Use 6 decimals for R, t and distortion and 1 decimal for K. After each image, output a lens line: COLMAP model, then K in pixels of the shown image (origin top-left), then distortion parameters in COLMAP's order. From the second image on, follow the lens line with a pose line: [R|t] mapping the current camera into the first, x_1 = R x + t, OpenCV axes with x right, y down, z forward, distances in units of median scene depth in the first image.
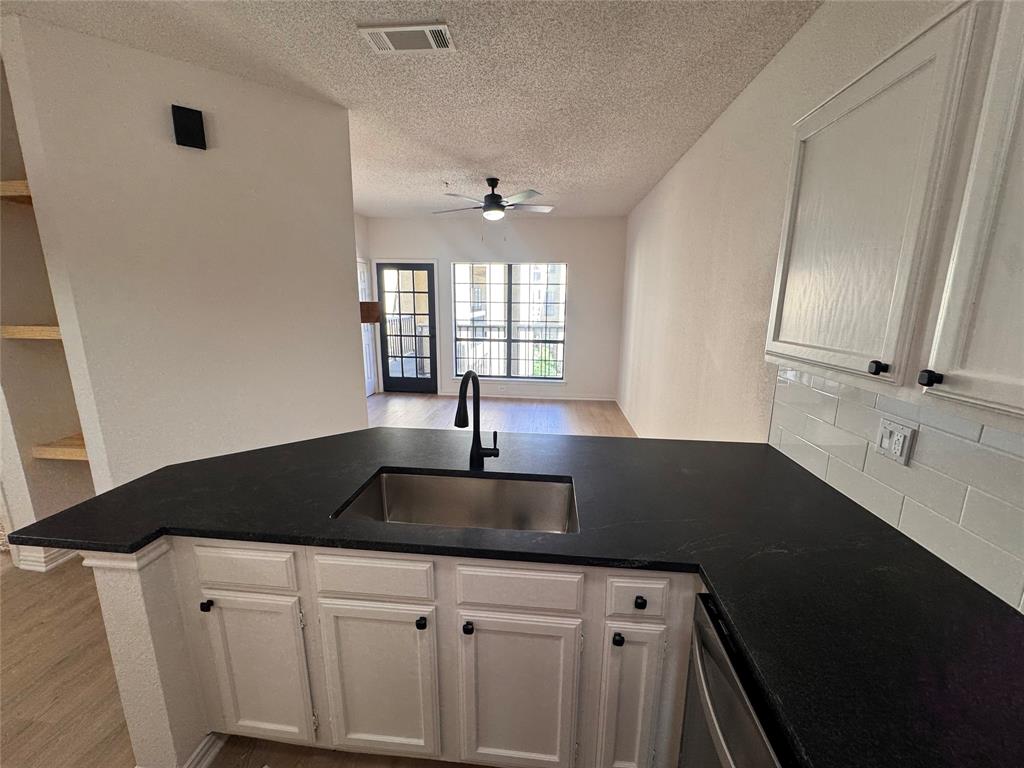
lens RADIAL K [[412.4, 0, 515.2], [0, 412.4, 388.4], [0, 0, 1]] dist [-0.000026, -0.000005]
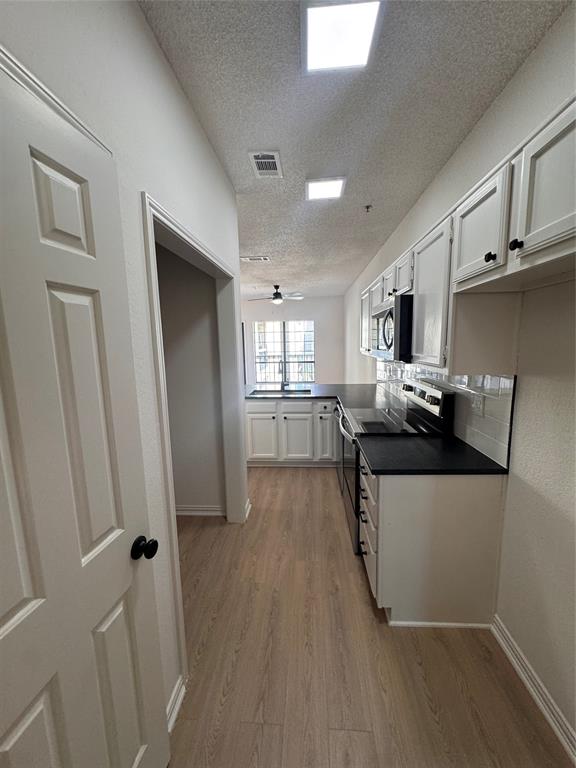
lens RADIAL K [[309.3, 0, 288.1], [0, 309.3, 383.8], [0, 0, 1]] dist [-0.000026, -0.000005]
pose [[0.999424, -0.031289, 0.013151, -0.020893], [0.032173, 0.996776, -0.073495, 0.086282], [-0.010809, 0.073876, 0.997209, -0.389514]]
